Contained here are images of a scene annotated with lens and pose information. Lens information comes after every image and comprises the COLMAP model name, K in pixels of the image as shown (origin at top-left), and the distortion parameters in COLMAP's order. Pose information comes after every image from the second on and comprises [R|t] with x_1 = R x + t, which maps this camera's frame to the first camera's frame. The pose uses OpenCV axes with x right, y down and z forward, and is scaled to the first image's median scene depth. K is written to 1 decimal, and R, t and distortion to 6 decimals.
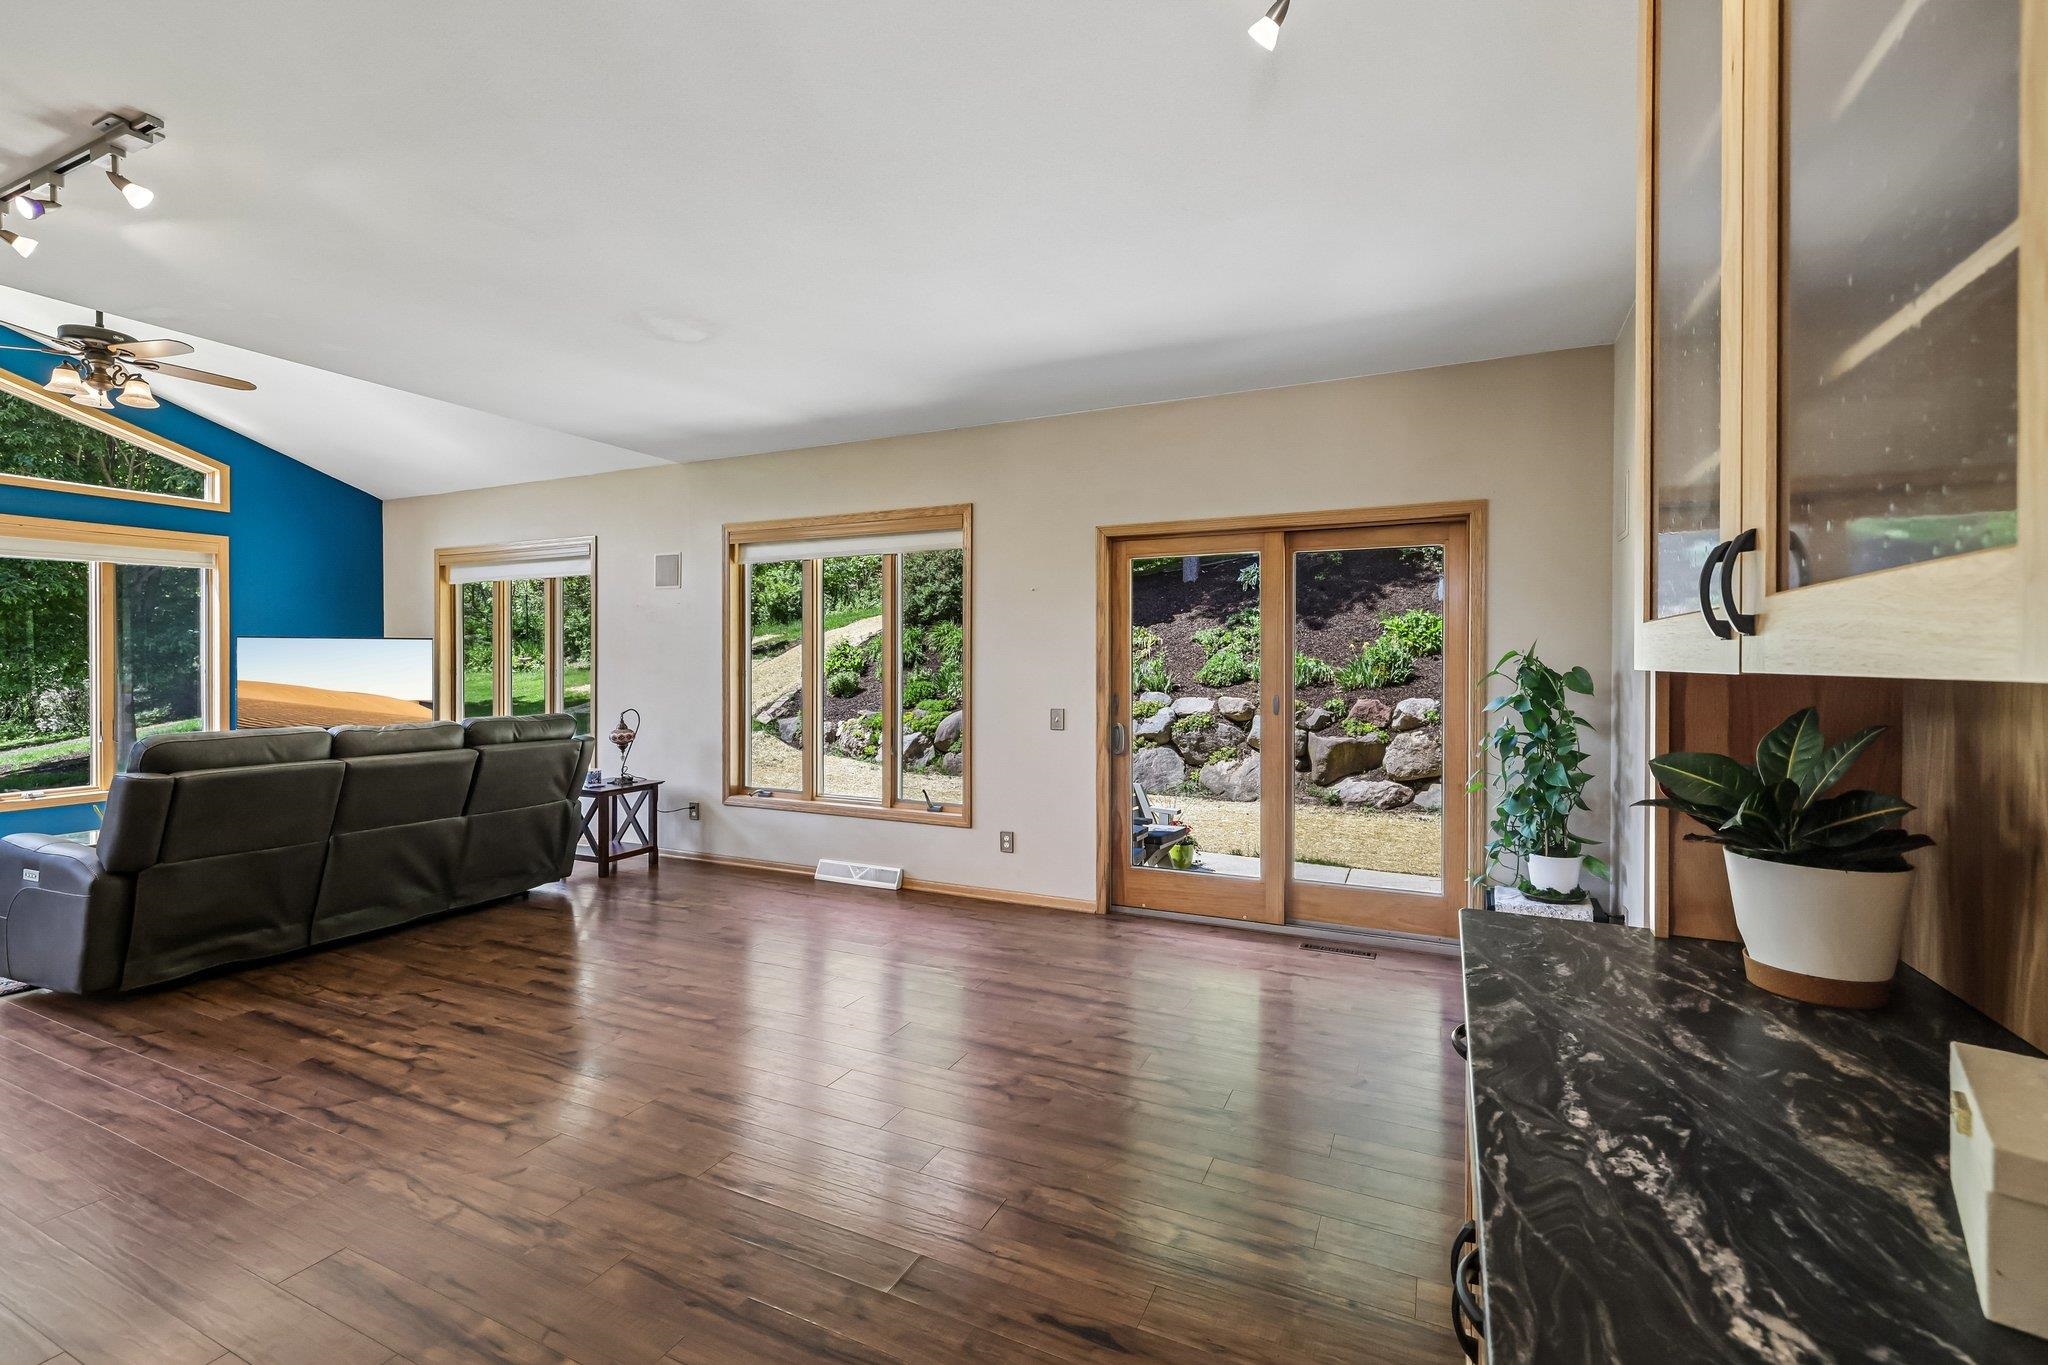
lens RADIAL K [[880.2, 0, 1027.8], [0, 880.2, 666.0], [0, 0, 1]] dist [-0.000310, 0.001018]
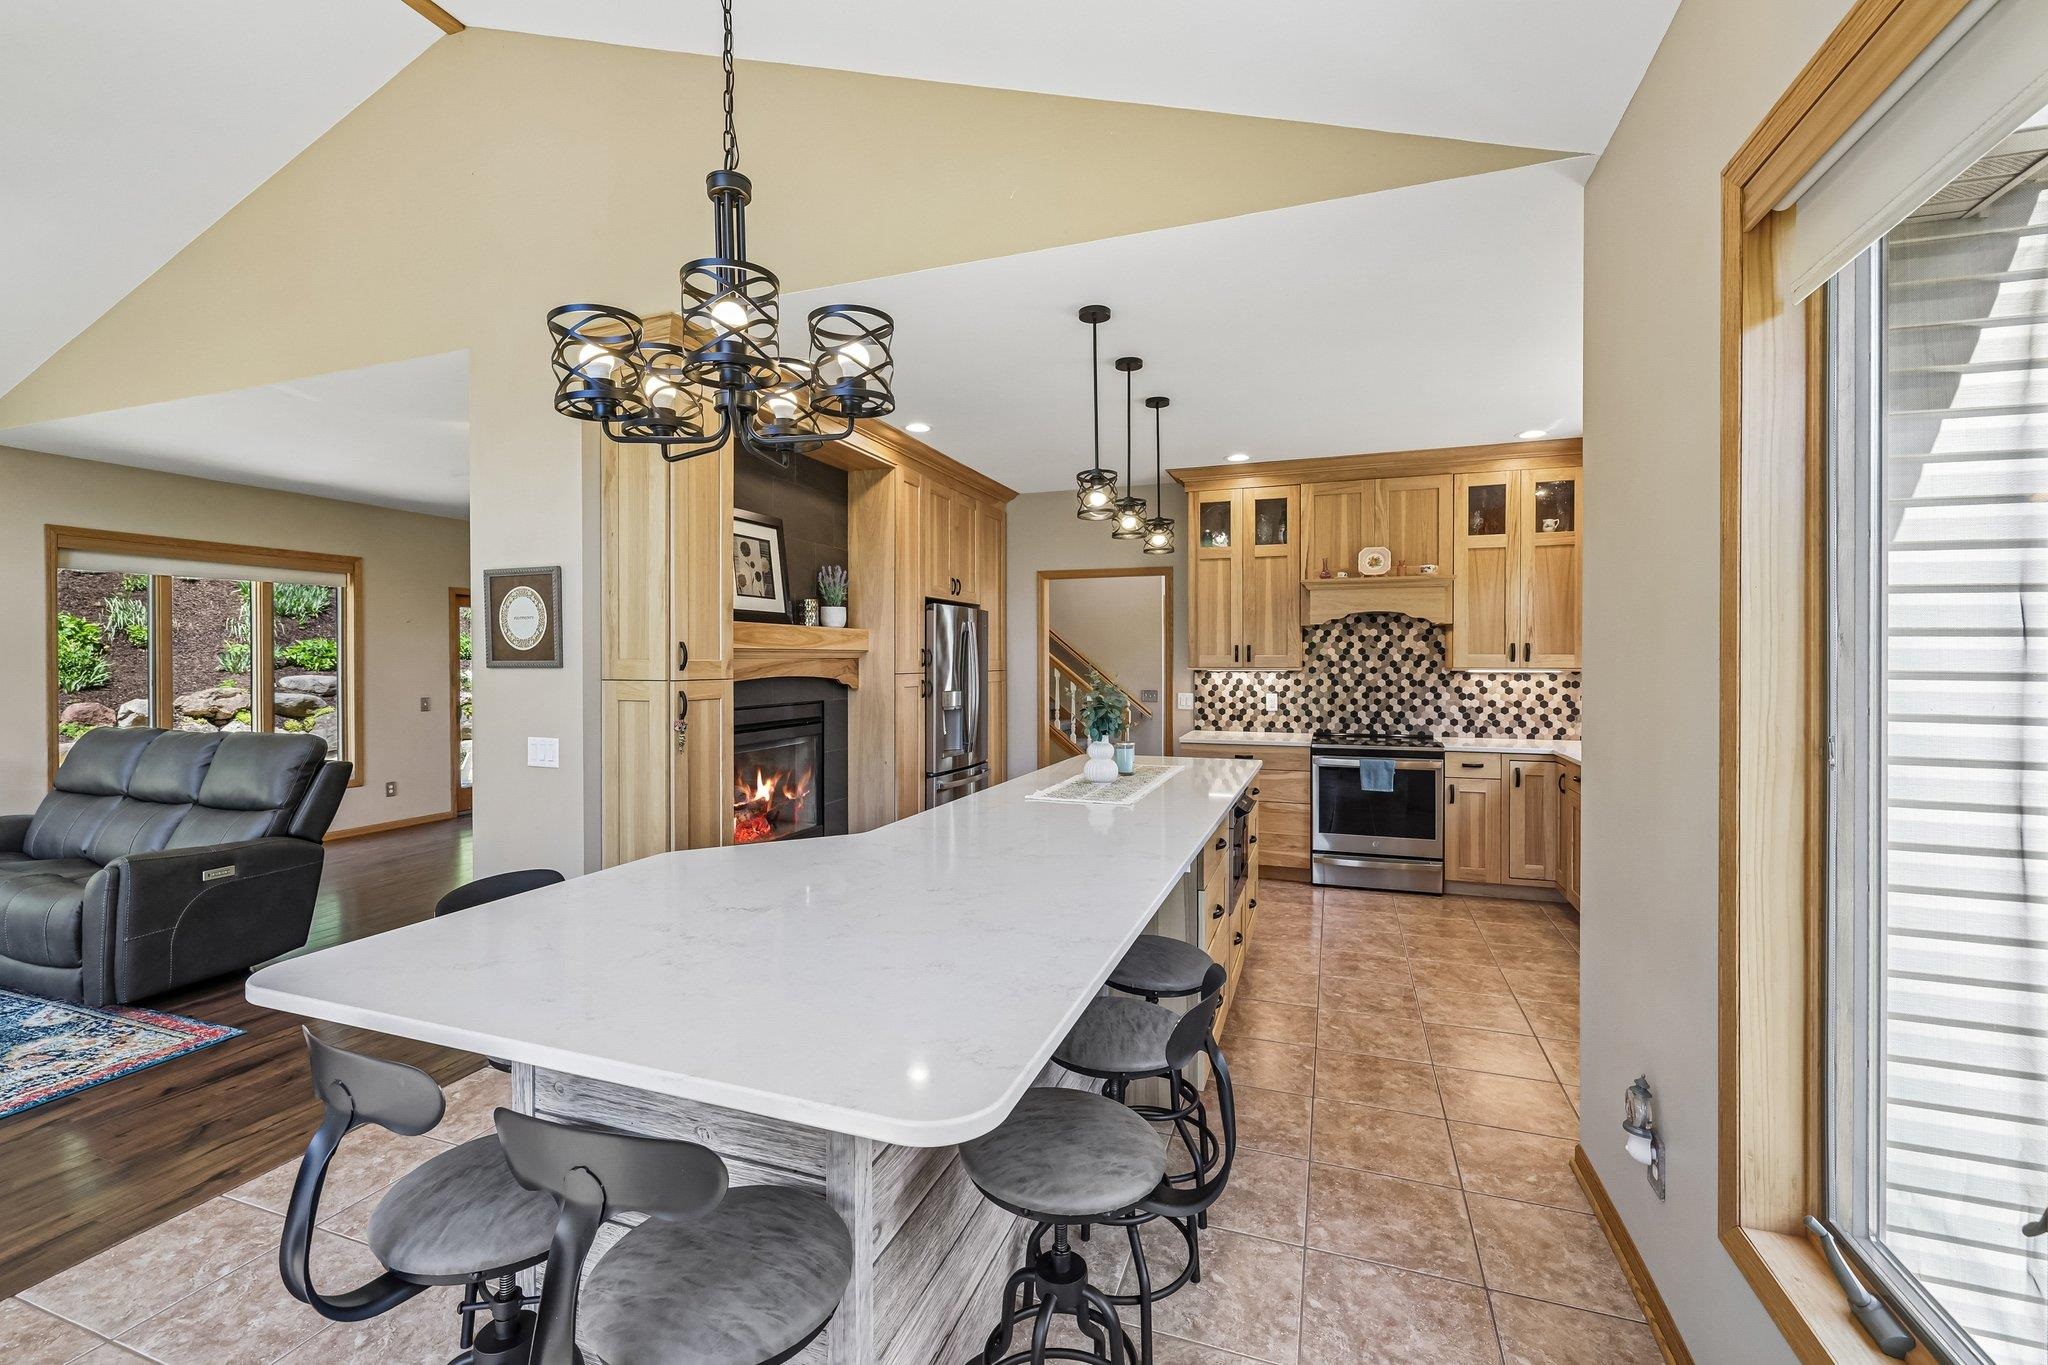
lens RADIAL K [[880.2, 0, 1007.6], [0, 880.2, 668.6], [0, 0, 1]] dist [-0.000310, 0.001018]
pose [[-0.087222, -0.010362, 0.996135, -1.318990], [0.005002, 0.999929, 0.010839, -0.013402], [-0.996176, 0.005928, -0.087164, 0.064067]]
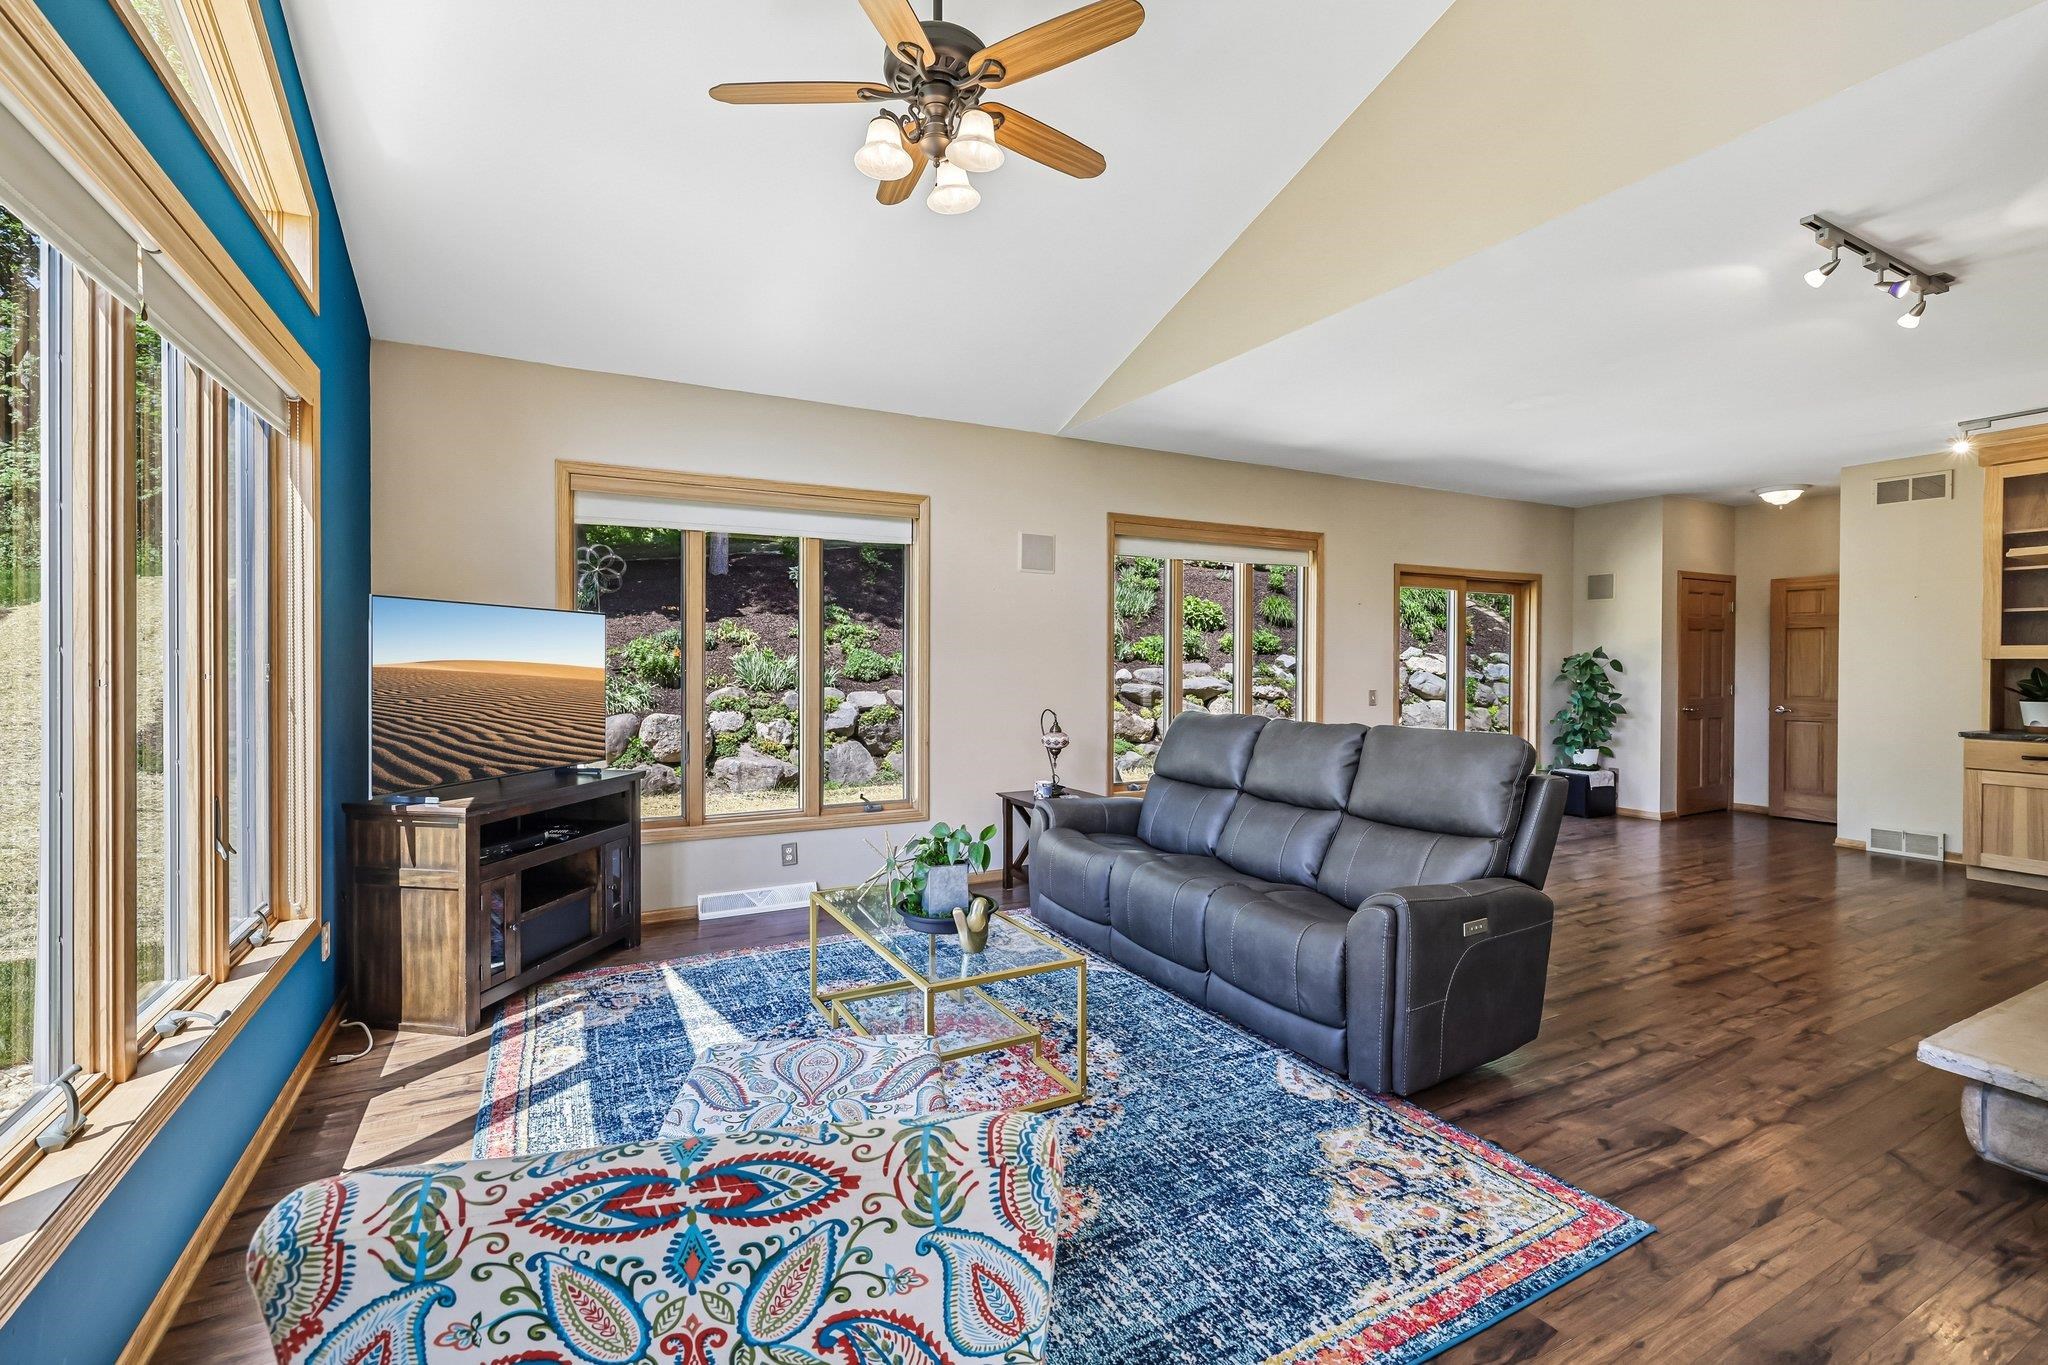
lens RADIAL K [[880.2, 0, 1002.7], [0, 880.2, 671.7], [0, 0, 1]] dist [-0.000310, 0.001018]
pose [[0.606928, -0.009318, 0.794702, -1.140667], [0.001734, 0.999944, 0.010400, 0.002517], [-0.794755, -0.004934, 0.606910, 0.493147]]
